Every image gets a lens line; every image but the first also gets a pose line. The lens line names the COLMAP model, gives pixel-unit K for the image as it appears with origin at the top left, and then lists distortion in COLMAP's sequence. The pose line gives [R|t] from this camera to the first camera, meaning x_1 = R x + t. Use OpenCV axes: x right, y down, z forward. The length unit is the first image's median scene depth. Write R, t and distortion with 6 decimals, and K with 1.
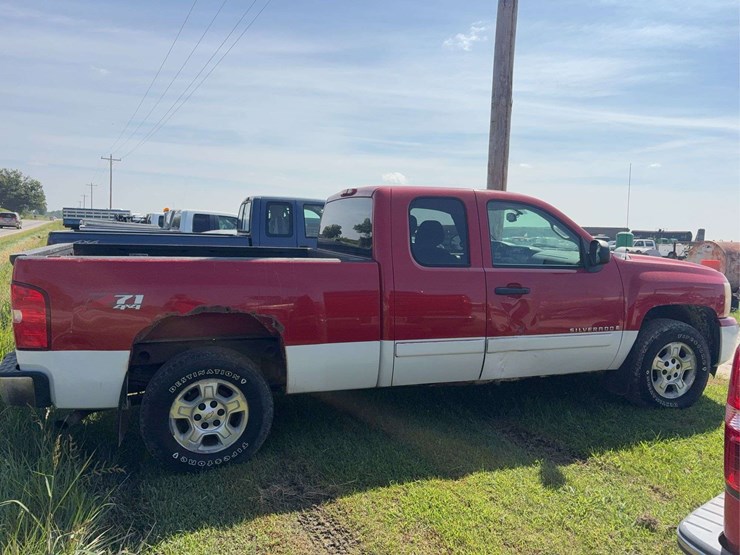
lens RADIAL K [[580.4, 0, 372.8], [0, 580.4, 279.1], [0, 0, 1]] dist [0.046548, -0.033360]
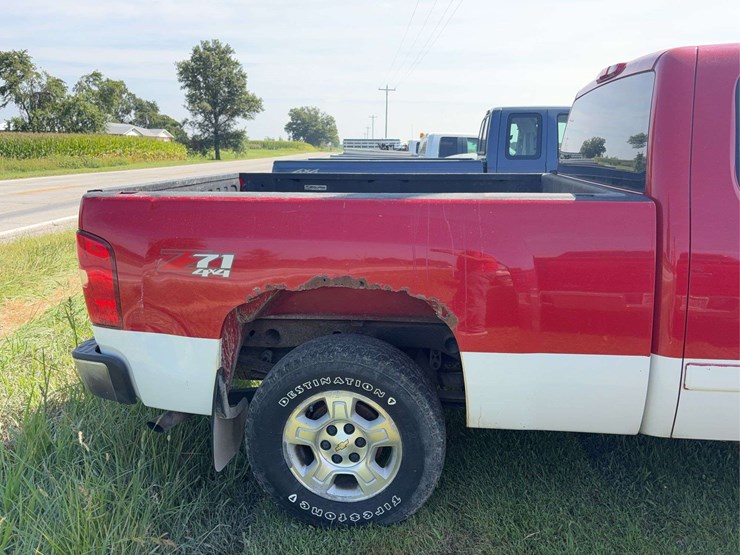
lens RADIAL K [[580.4, 0, 374.4], [0, 580.4, 274.0], [0, 0, 1]] dist [0.046548, -0.033360]
pose [[0.899400, 0.059643, -0.433038, 0.012983], [-0.009012, 0.992967, 0.118044, -0.024151], [0.437033, -0.102266, 0.893613, 0.445682]]
